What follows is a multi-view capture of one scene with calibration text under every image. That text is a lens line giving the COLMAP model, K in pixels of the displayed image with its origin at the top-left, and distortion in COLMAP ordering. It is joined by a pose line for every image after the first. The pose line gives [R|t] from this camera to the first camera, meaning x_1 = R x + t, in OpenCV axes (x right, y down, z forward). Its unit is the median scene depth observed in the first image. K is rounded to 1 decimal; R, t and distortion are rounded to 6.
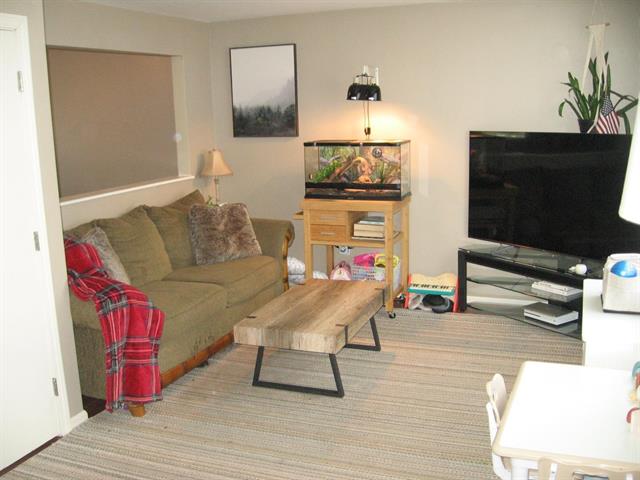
lens RADIAL K [[668.6, 0, 316.8], [0, 668.6, 242.1], [0, 0, 1]] dist [-0.112144, 0.000000]
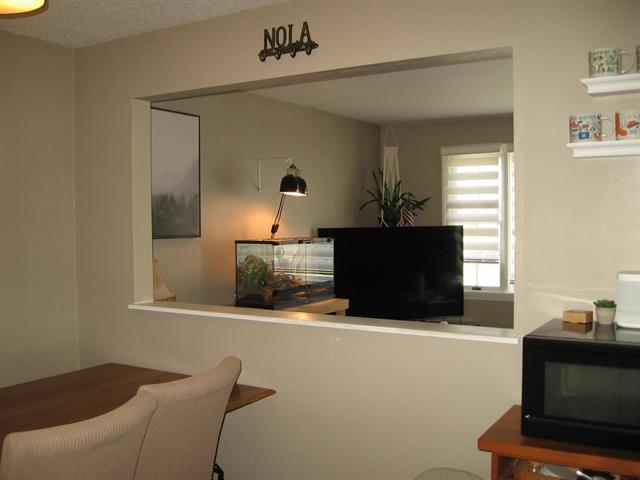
lens RADIAL K [[668.6, 0, 319.3], [0, 668.6, 239.0], [0, 0, 1]] dist [-0.112144, 0.000000]
pose [[0.156985, -0.008498, 0.987564, -0.827146], [0.188867, 0.981766, -0.021575, -0.125759], [-0.969374, 0.189905, 0.155727, 0.828604]]
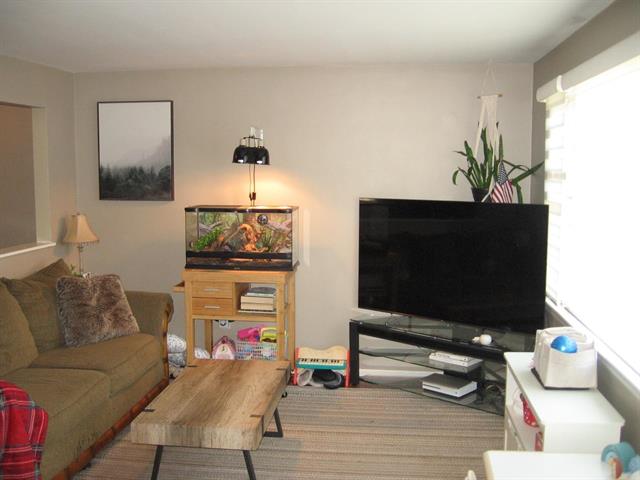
lens RADIAL K [[668.6, 0, 321.8], [0, 668.6, 243.7], [0, 0, 1]] dist [-0.112144, 0.000000]
pose [[0.965682, 0.002779, 0.259713, -0.075792], [0.020676, 0.995947, -0.087533, -0.016497], [-0.258904, 0.089899, 0.961710, 0.079686]]
